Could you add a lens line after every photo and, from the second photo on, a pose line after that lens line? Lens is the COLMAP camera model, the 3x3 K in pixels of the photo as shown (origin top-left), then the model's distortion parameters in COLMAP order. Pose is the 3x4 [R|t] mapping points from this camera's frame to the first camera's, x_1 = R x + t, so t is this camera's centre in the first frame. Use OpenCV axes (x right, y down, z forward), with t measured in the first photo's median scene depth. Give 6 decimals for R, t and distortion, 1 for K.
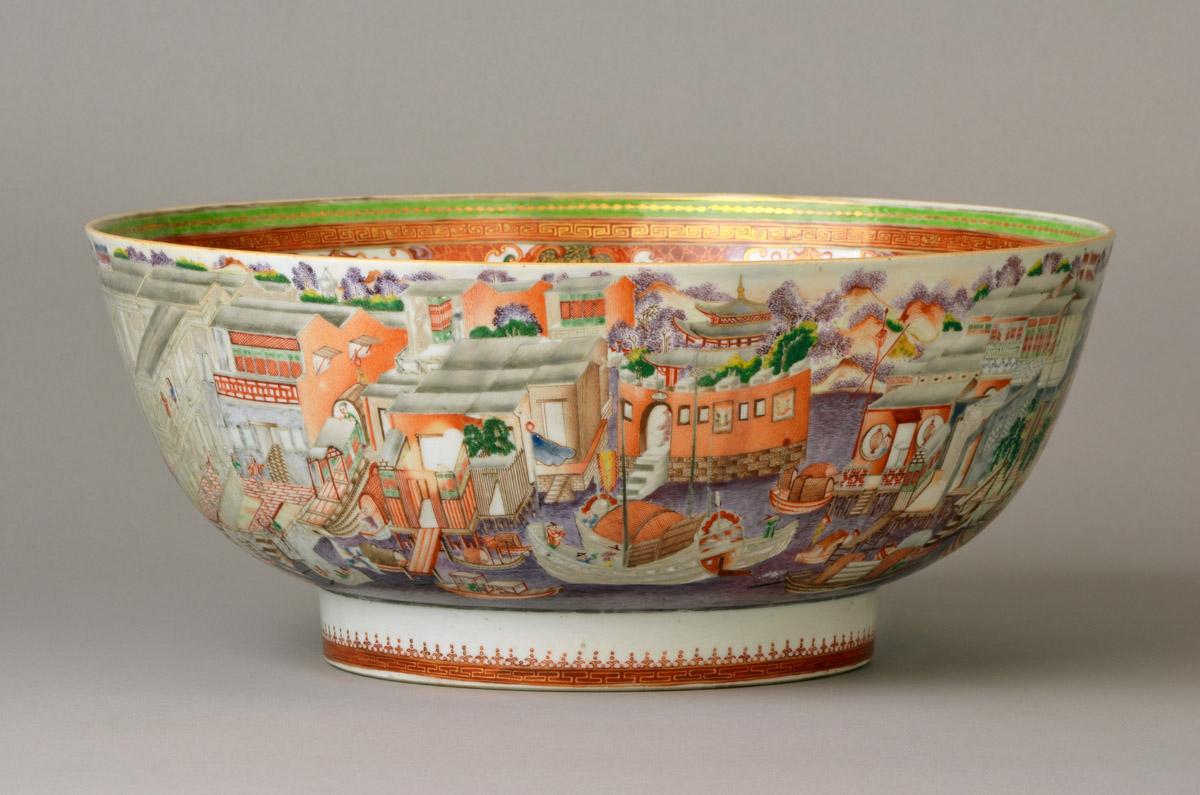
lens RADIAL K [[8544.5, 0, 600.0], [0, 8544.5, 397.5], [0, 0, 1]] dist [3.876498, -20.014721]
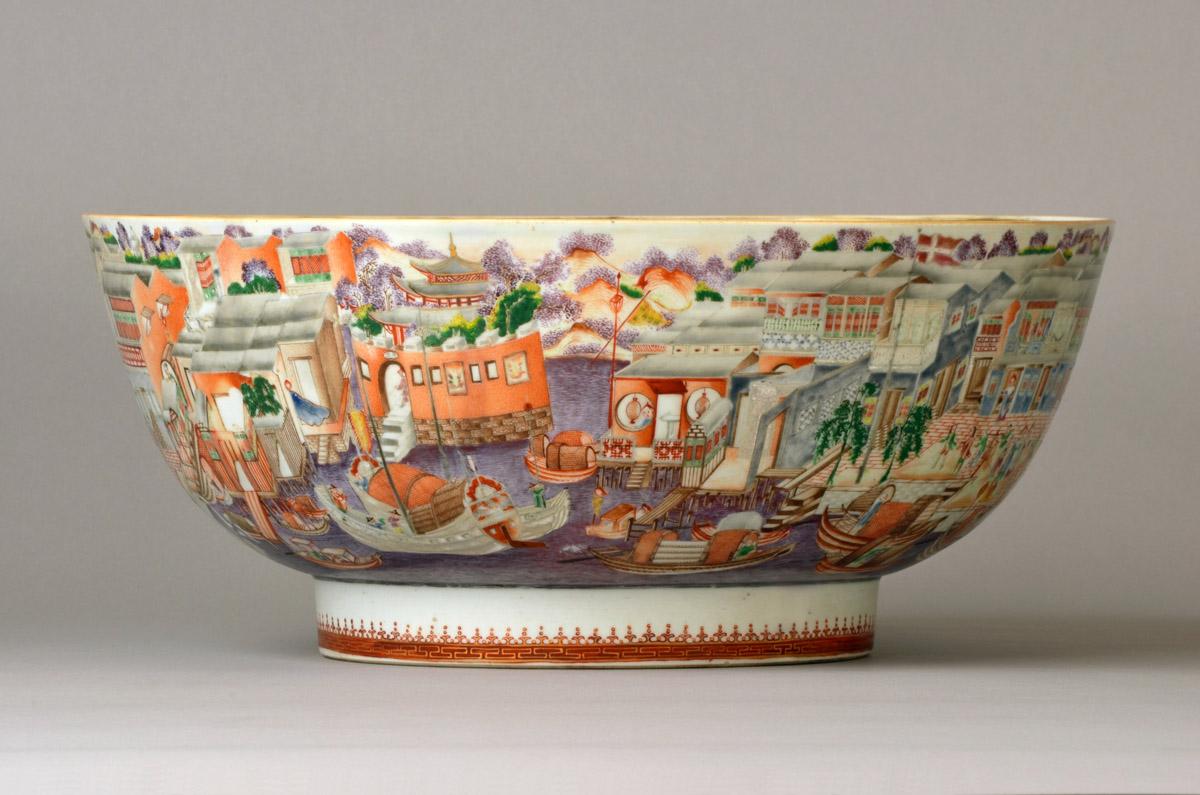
lens RADIAL K [[8544.5, 0, 600.0], [0, 8544.5, 397.5], [0, 0, 1]] dist [3.876498, -20.014721]
pose [[0.856432, 0.012747, -0.516102, 0.539669], [-0.046242, 0.997571, -0.052098, 0.055295], [0.514185, 0.068484, 0.854941, 0.156834]]
